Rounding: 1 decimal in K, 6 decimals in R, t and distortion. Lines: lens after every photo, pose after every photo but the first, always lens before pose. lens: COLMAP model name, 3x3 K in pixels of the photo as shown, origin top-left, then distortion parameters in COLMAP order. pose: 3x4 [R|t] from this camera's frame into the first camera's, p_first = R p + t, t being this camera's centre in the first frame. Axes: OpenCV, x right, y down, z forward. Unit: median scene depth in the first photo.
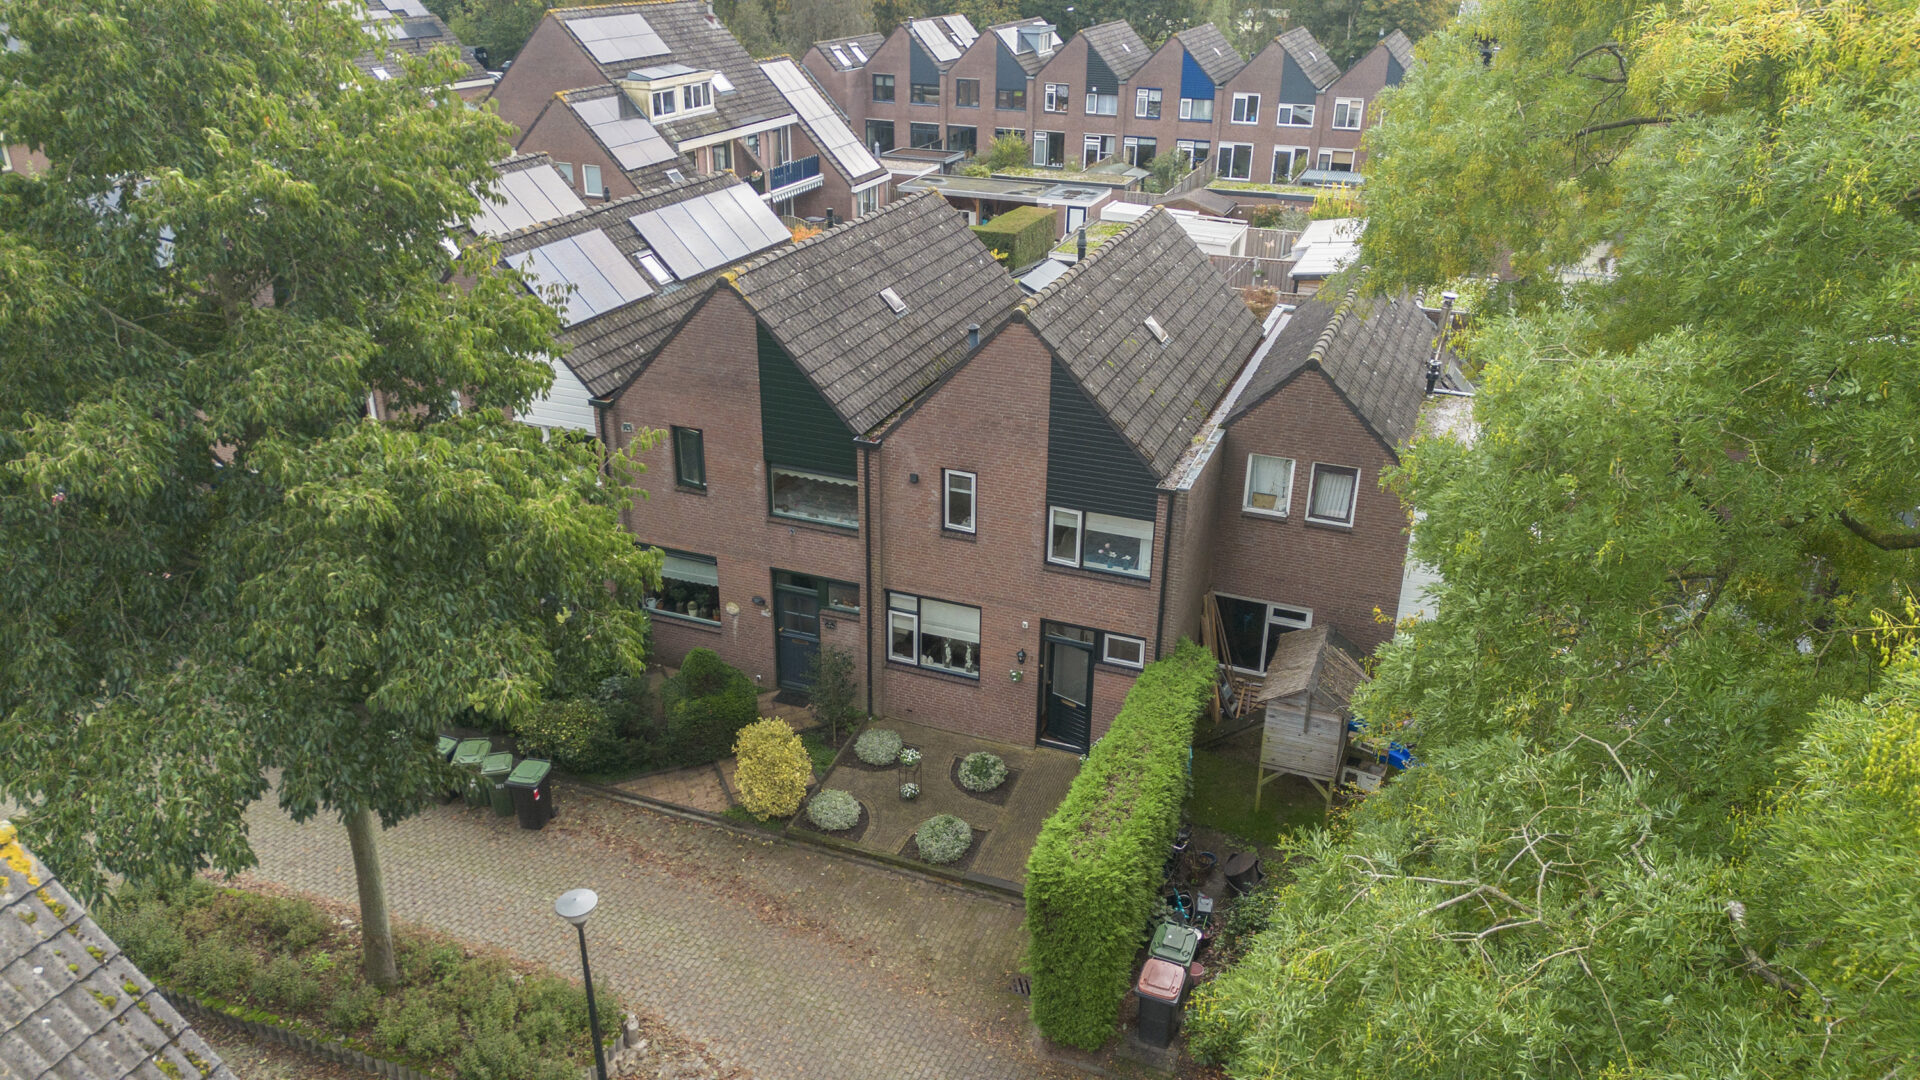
lens RADIAL K [[1324.6, 0, 932.3], [0, 1324.6, 550.6], [0, 0, 1]] dist [0.049408, 0.000055]
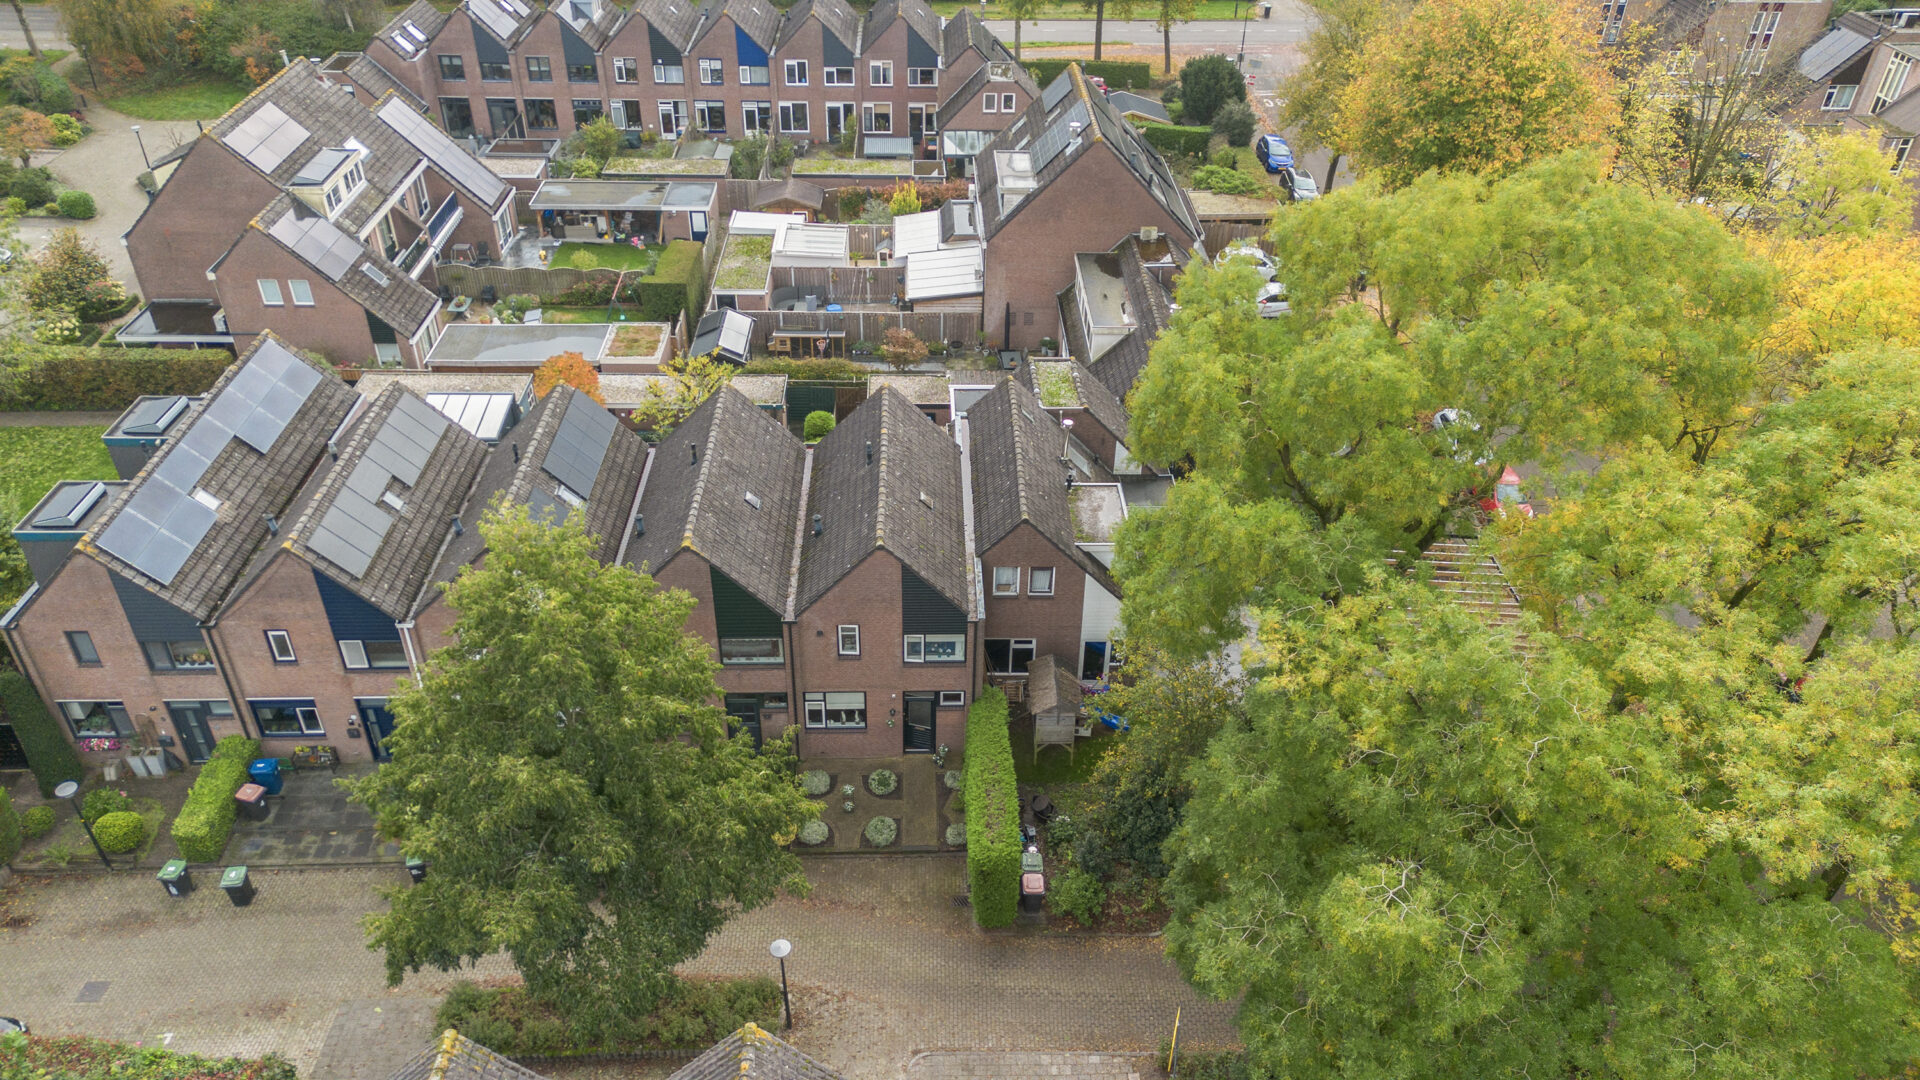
lens RADIAL K [[1348.8, 0, 926.3], [0, 1348.8, 537.3], [0, 0, 1]] dist [0.063344, -0.001479]
pose [[0.922912, -0.221720, 0.314760, -0.180403], [0.166971, 0.967148, 0.191690, -0.214880], [-0.346921, -0.124357, 0.929614, -0.279204]]
